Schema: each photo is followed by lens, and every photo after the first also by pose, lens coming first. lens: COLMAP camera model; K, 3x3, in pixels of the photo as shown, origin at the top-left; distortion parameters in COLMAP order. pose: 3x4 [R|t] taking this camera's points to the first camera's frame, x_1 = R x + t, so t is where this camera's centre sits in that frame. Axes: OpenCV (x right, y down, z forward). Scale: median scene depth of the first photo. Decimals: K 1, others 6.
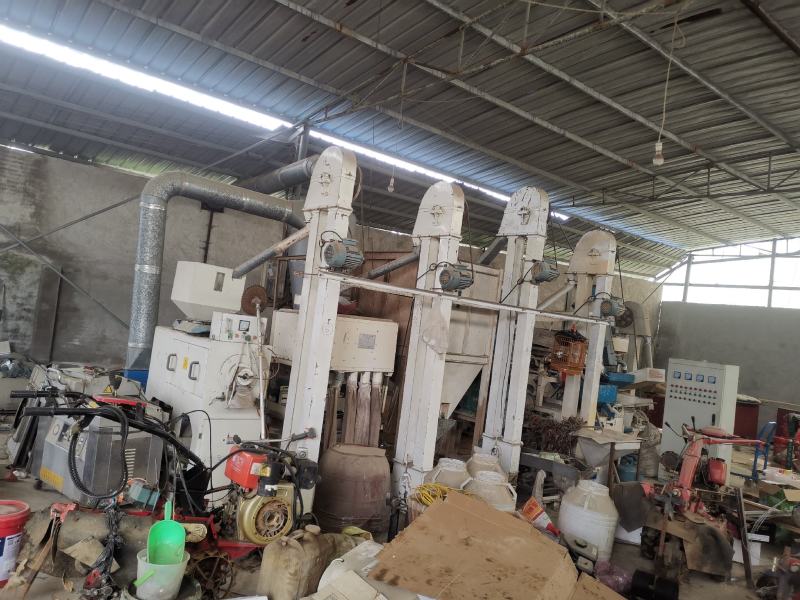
lens RADIAL K [[615.8, 0, 397.9], [0, 615.8, 300.6], [0, 0, 1]] dist [0.050830, -0.035329]
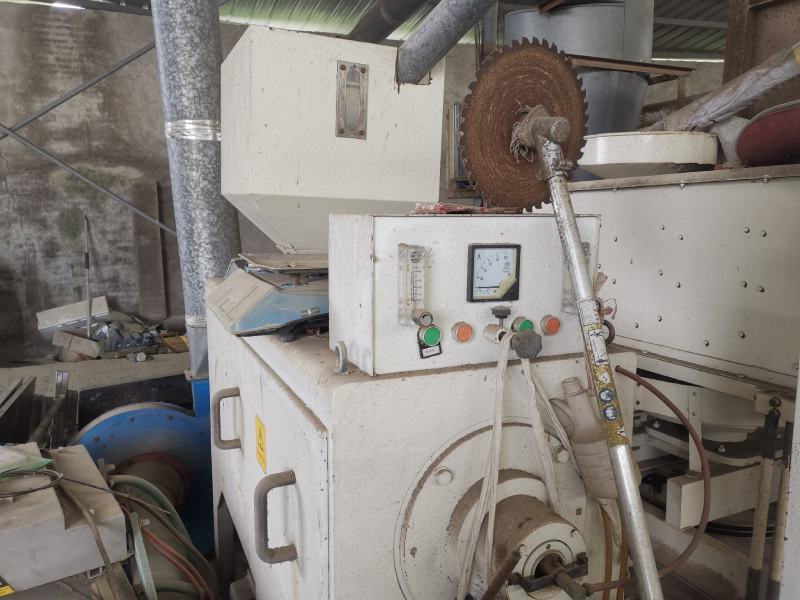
lens RADIAL K [[615.8, 0, 399.4], [0, 615.8, 300.2], [0, 0, 1]] dist [0.050830, -0.035329]
pose [[0.958389, -0.085219, -0.272448, -0.113381], [0.129068, 0.980637, 0.147287, 0.009233], [0.254621, -0.176323, 0.950830, 0.409190]]
